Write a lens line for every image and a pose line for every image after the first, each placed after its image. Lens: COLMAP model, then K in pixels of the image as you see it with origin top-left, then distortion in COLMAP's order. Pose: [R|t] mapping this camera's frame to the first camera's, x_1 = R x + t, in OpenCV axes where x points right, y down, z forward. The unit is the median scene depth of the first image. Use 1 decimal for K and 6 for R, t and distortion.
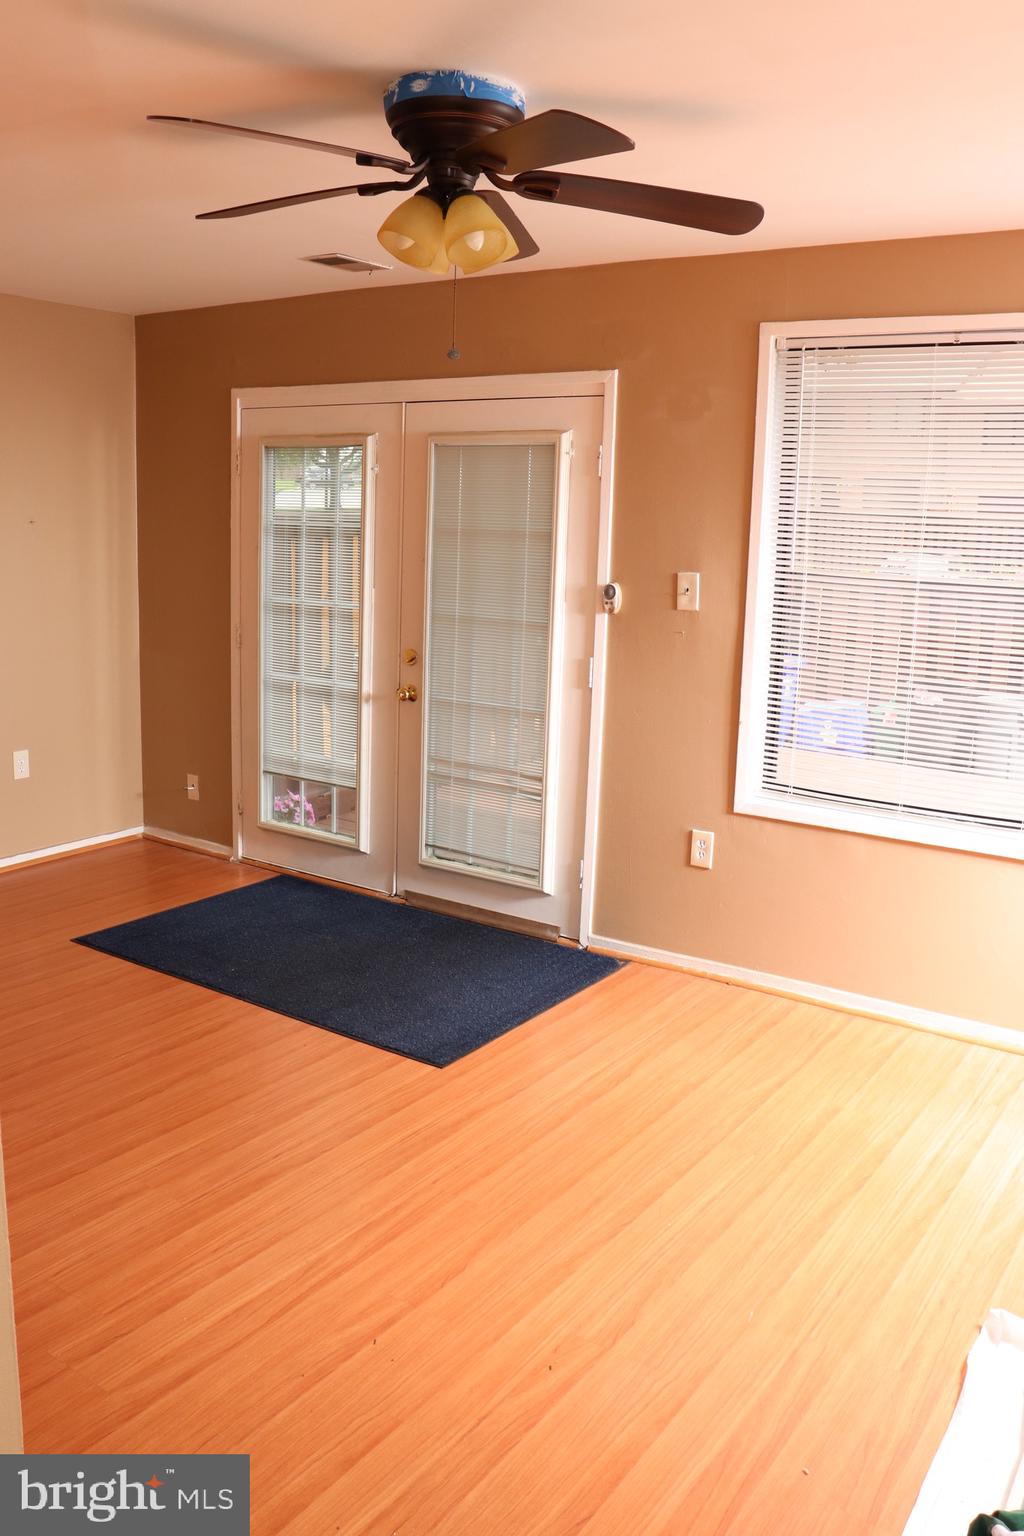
lens RADIAL K [[1260.1, 0, 505.4], [0, 1260.1, 757.6], [0, 0, 1]] dist [-0.167933, 0.141571]
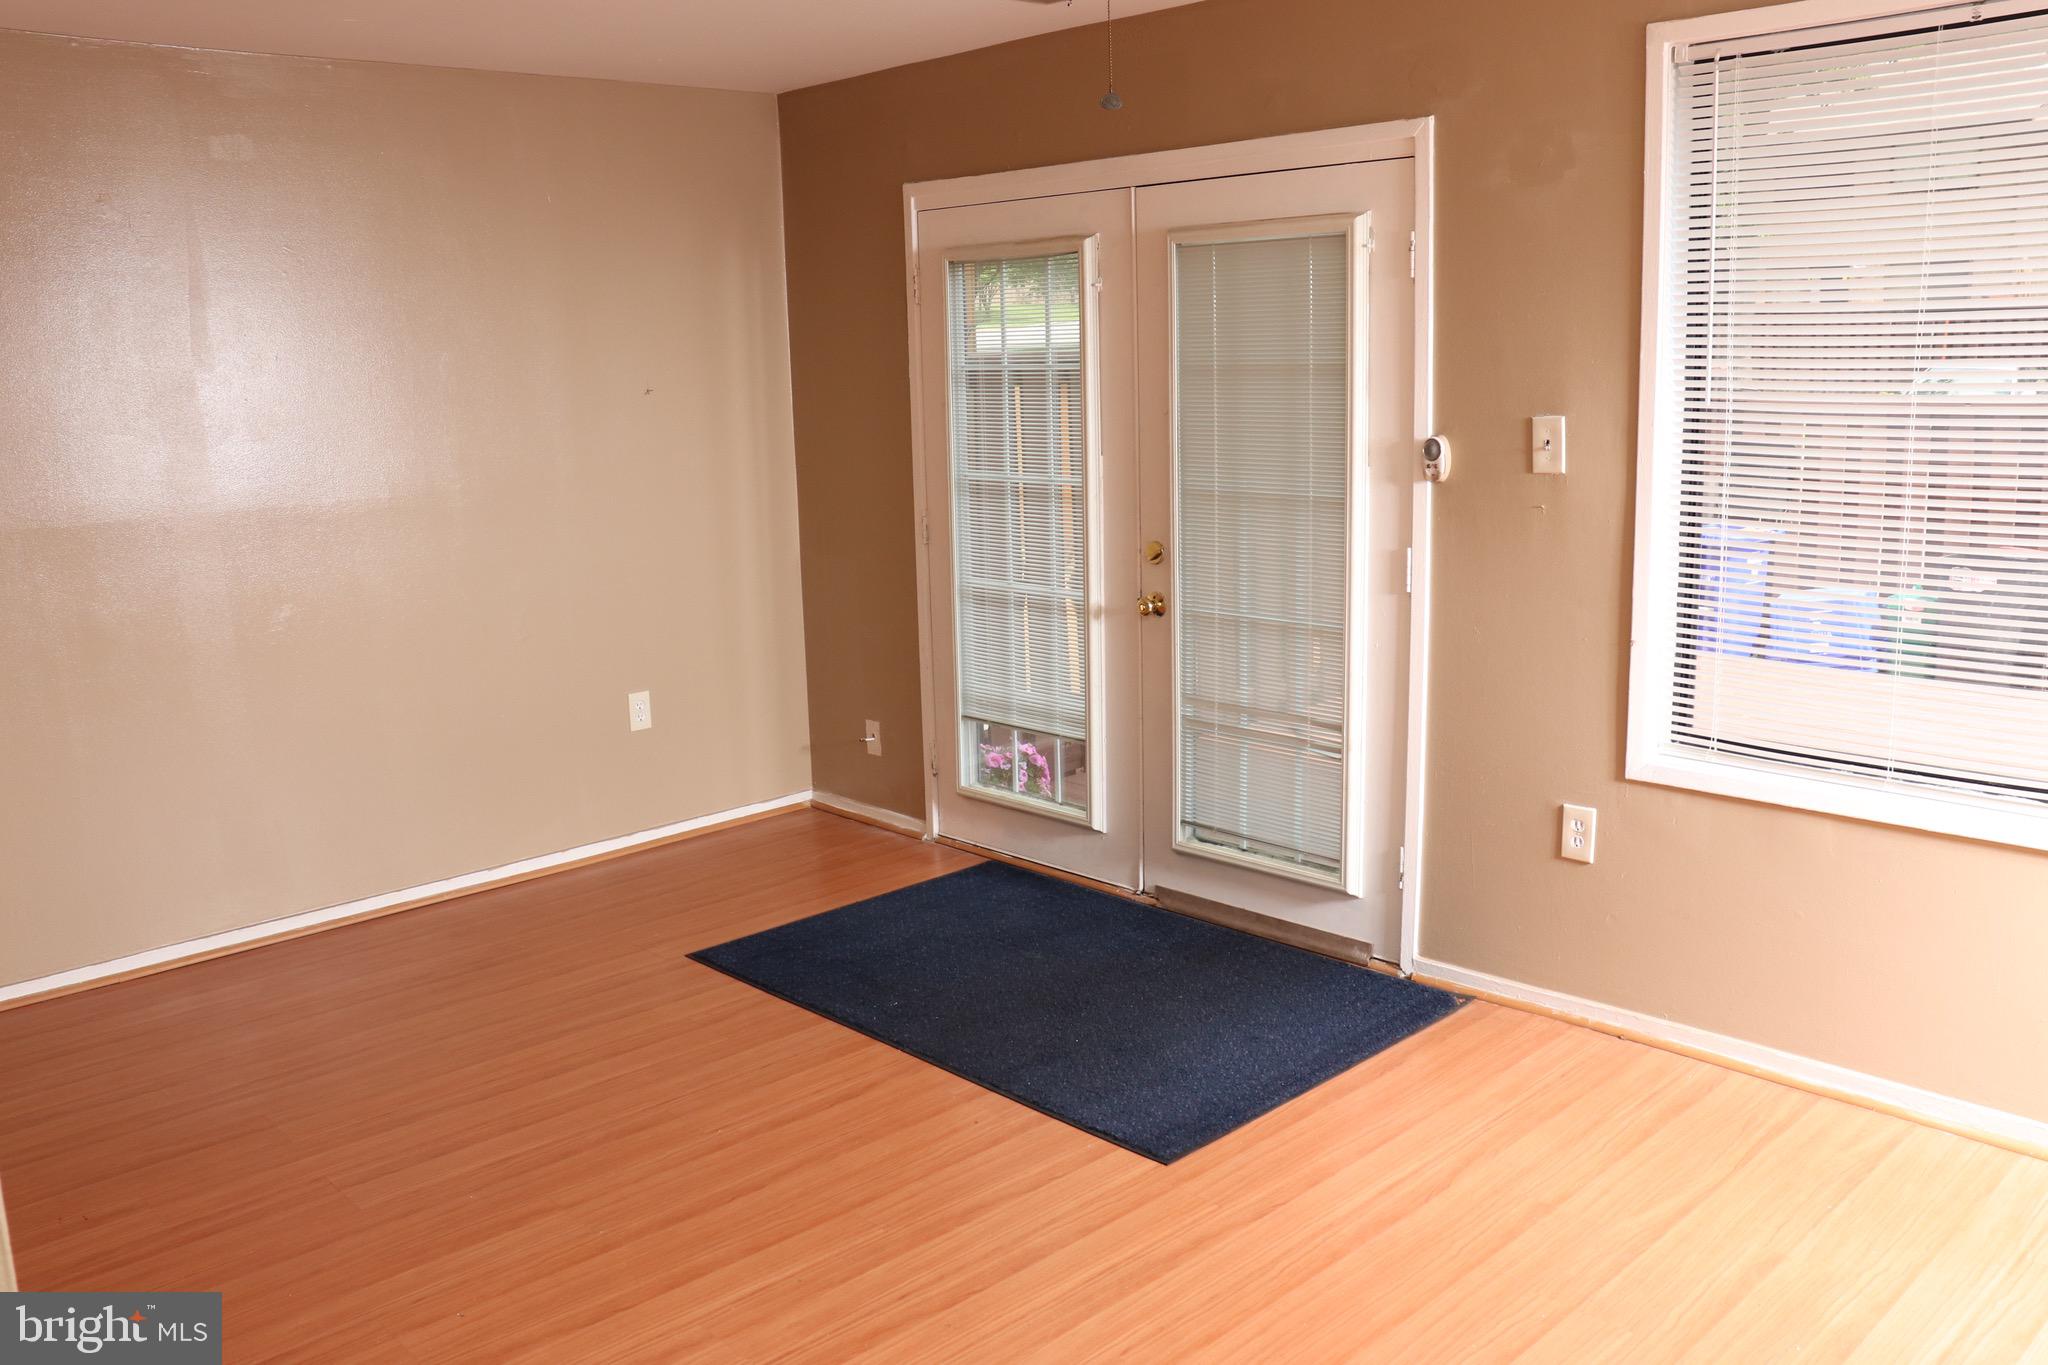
lens RADIAL K [[1680.1, 0, 1011.5], [0, 1680.1, 686.1], [0, 0, 1]] dist [-0.167933, 0.141571]
pose [[0.975699, -0.014919, -0.218605, 0.057976], [0.016984, 0.999827, 0.007570, -0.017001], [0.218454, -0.011099, 0.975784, 0.090108]]
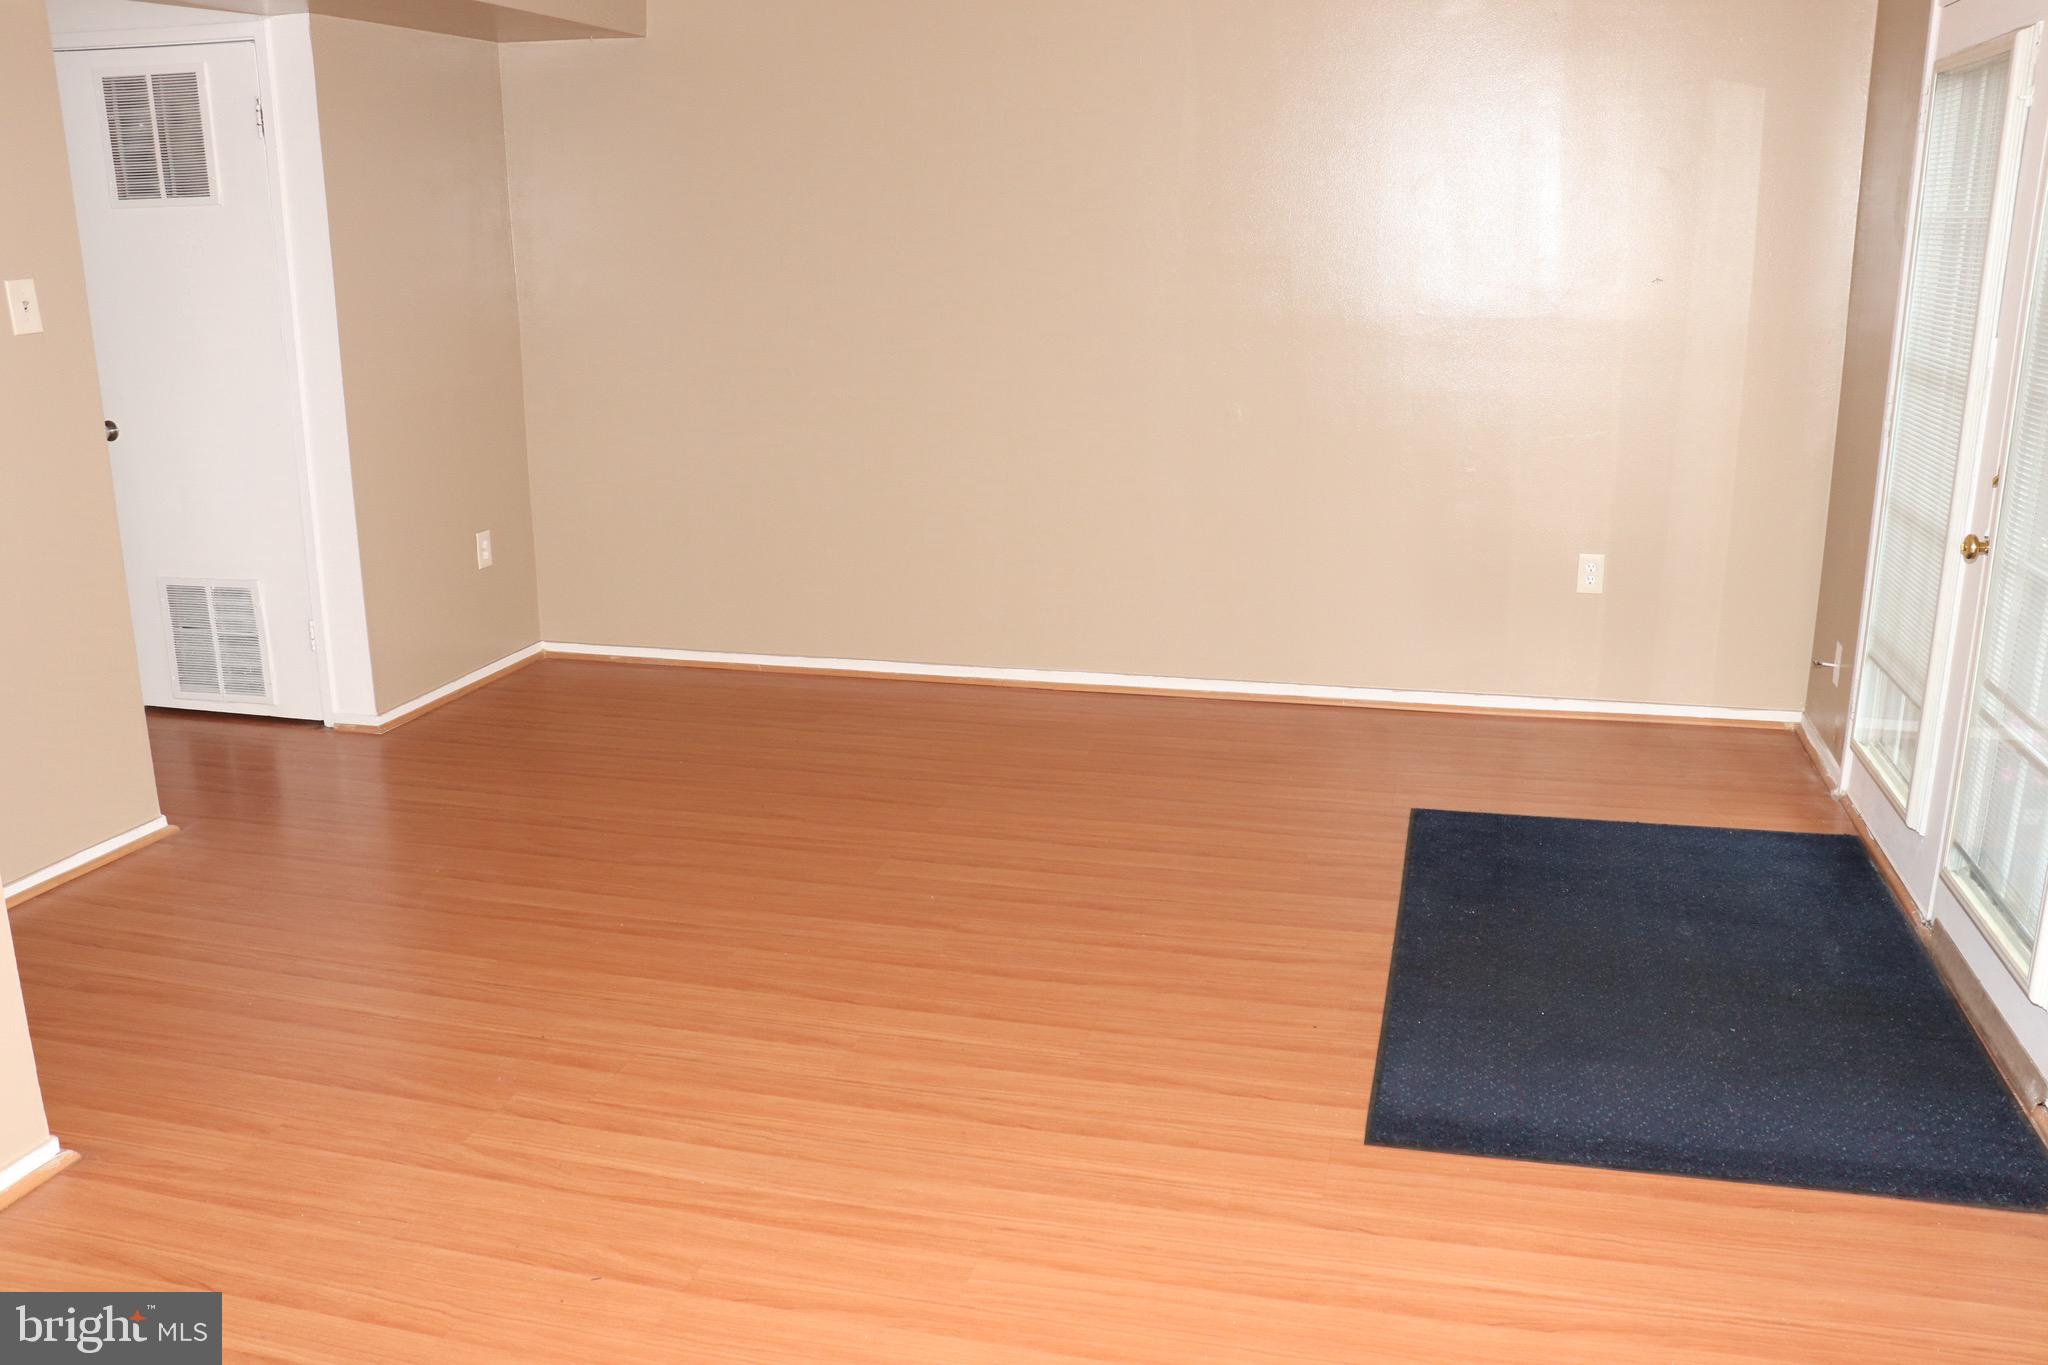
lens RADIAL K [[1680.1, 0, 1024.7], [0, 1680.1, 685.6], [0, 0, 1]] dist [-0.167933, 0.141571]
pose [[0.337338, 0.216626, -0.916120, 0.473972], [-0.156875, 0.972492, 0.172190, -0.055582], [0.928221, 0.085631, 0.362042, 0.480369]]
